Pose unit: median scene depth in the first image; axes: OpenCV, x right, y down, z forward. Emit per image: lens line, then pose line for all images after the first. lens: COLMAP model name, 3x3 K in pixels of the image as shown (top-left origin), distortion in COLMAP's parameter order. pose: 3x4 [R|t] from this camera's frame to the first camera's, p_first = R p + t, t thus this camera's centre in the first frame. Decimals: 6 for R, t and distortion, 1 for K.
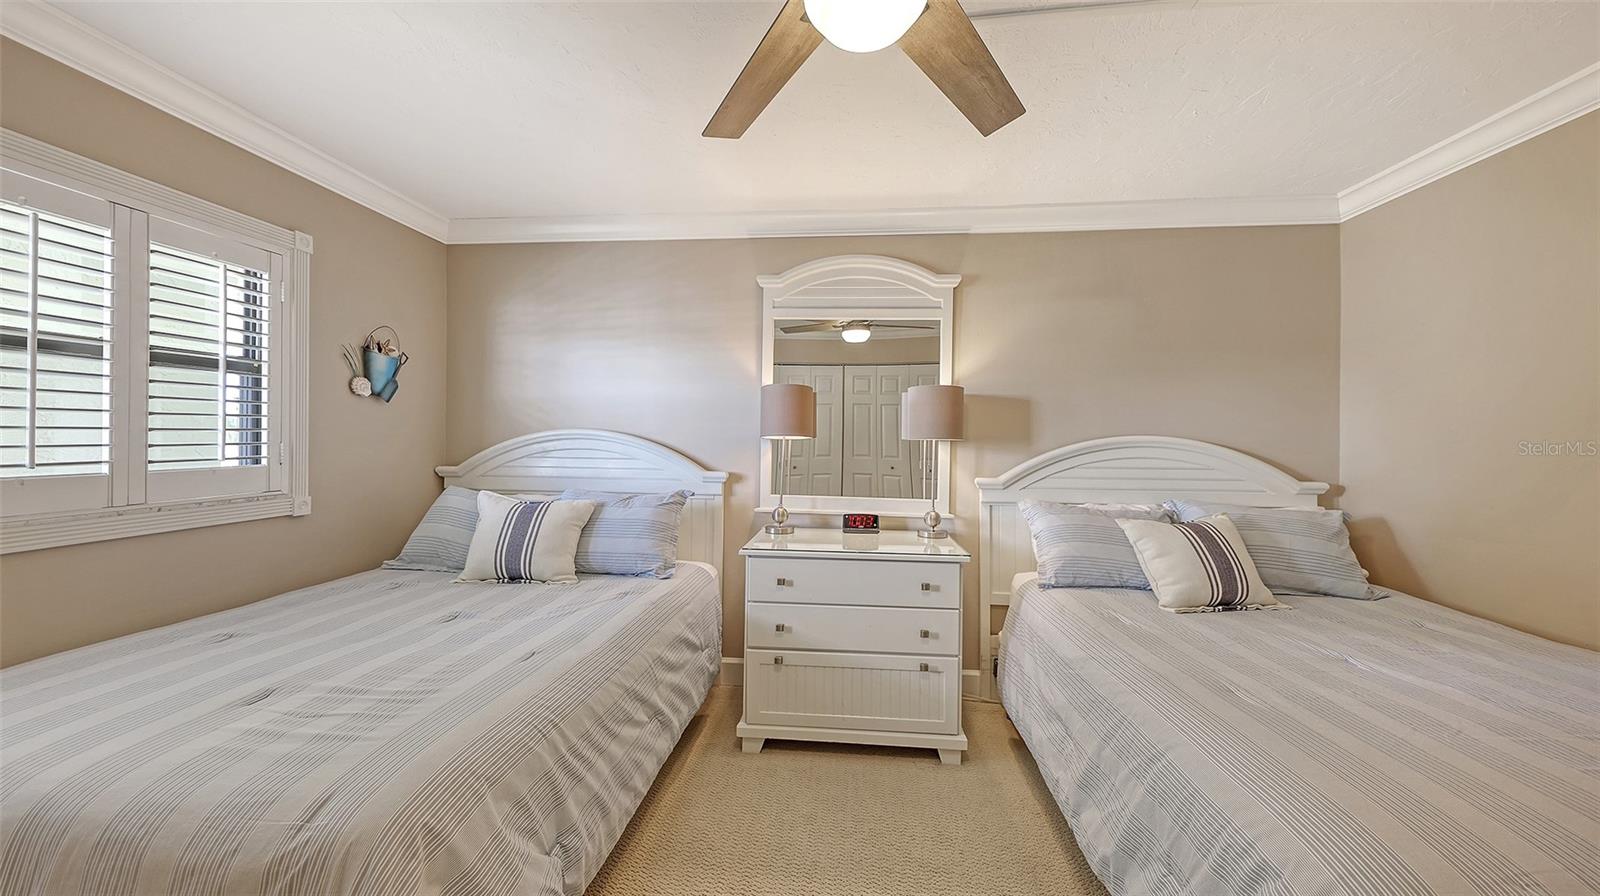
lens RADIAL K [[552.1, 0, 785.2], [0, 552.1, 434.9], [0, 0, 1]] dist [0.004256, -0.001676]
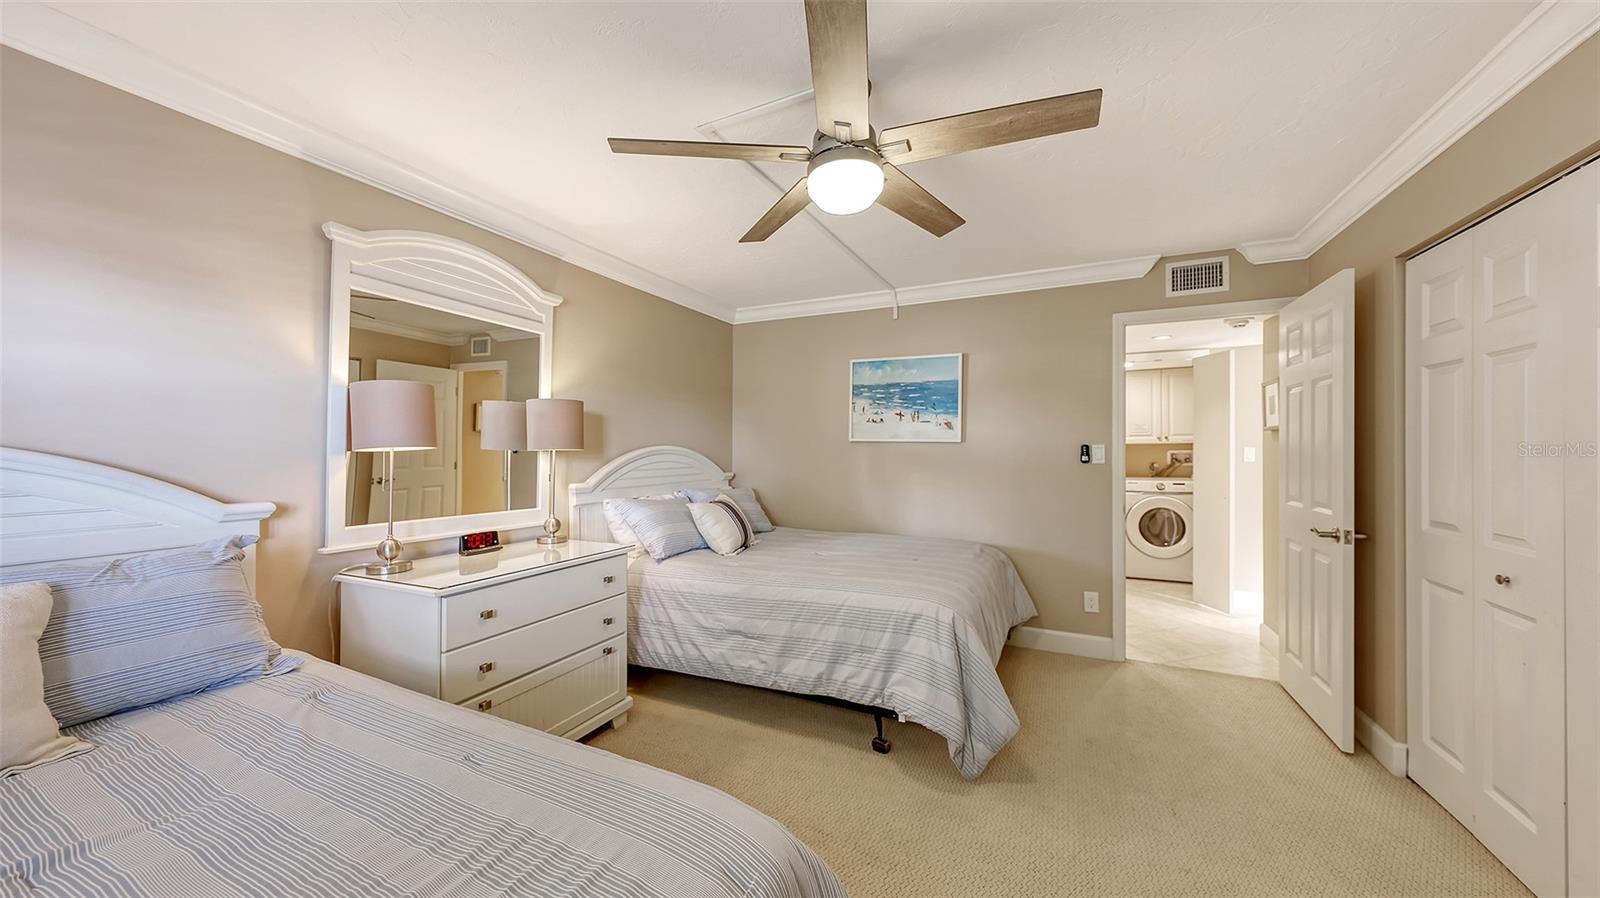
lens RADIAL K [[552.1, 0, 779.4], [0, 552.1, 450.6], [0, 0, 1]] dist [0.004256, -0.001676]
pose [[0.362151, -0.008300, 0.932083, -0.567559], [0.005106, 0.999963, 0.006920, 0.005519], [-0.932106, 0.002253, 0.362180, 0.227802]]
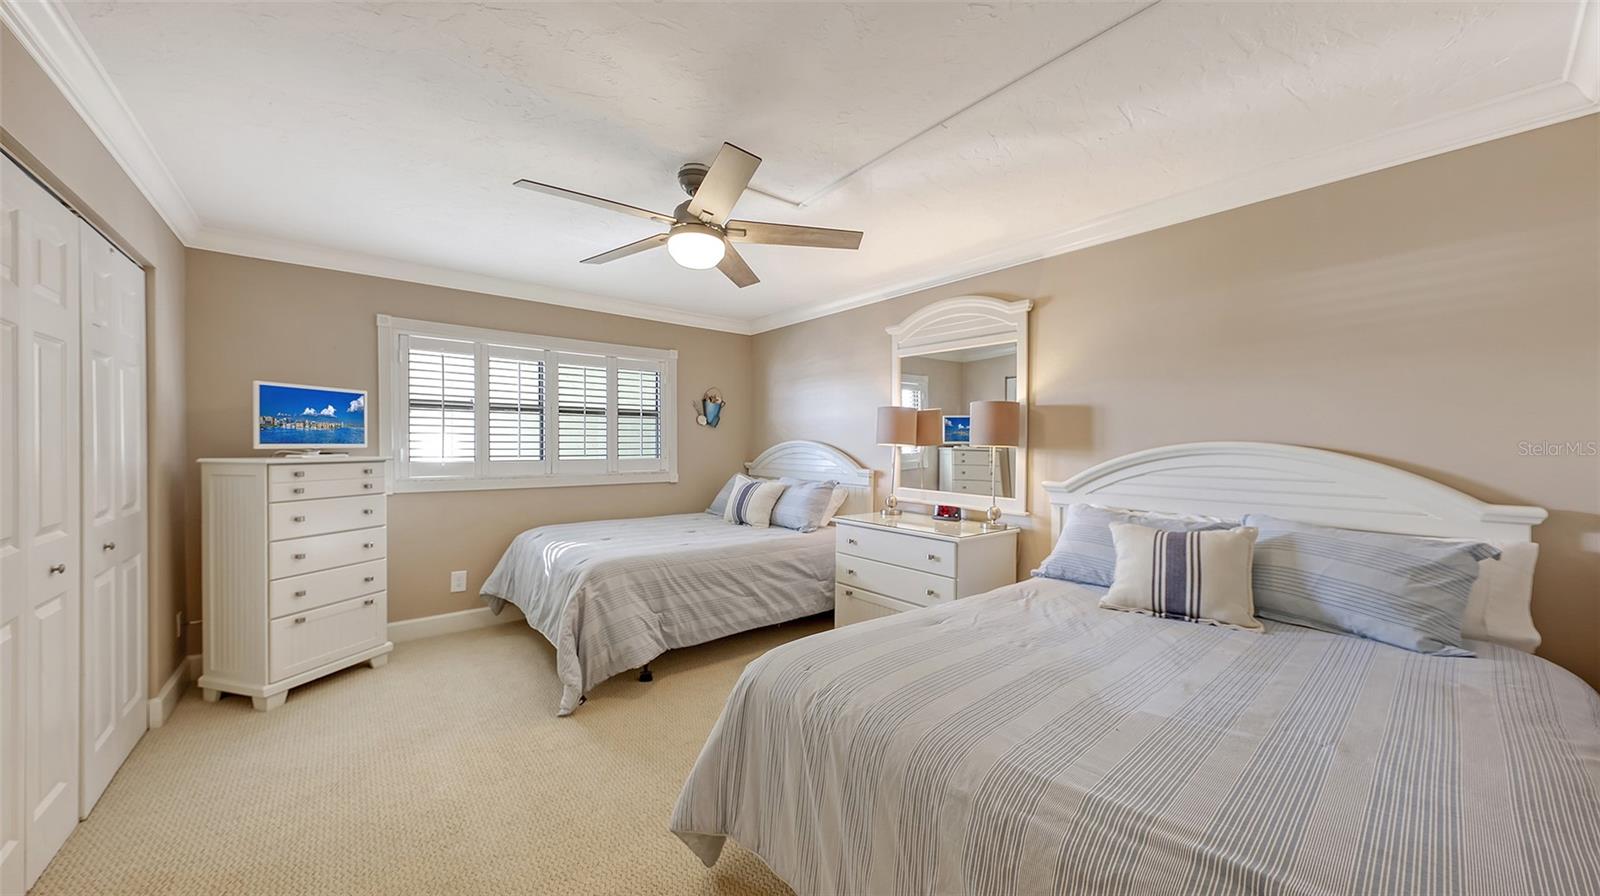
lens RADIAL K [[552.1, 0, 808.0], [0, 552.1, 452.1], [0, 0, 1]] dist [0.004256, -0.001676]
pose [[0.710666, 0.005087, -0.703511, 0.846921], [0.005575, 0.999902, 0.012863, 0.003313], [0.703507, -0.013064, 0.710568, -0.126558]]
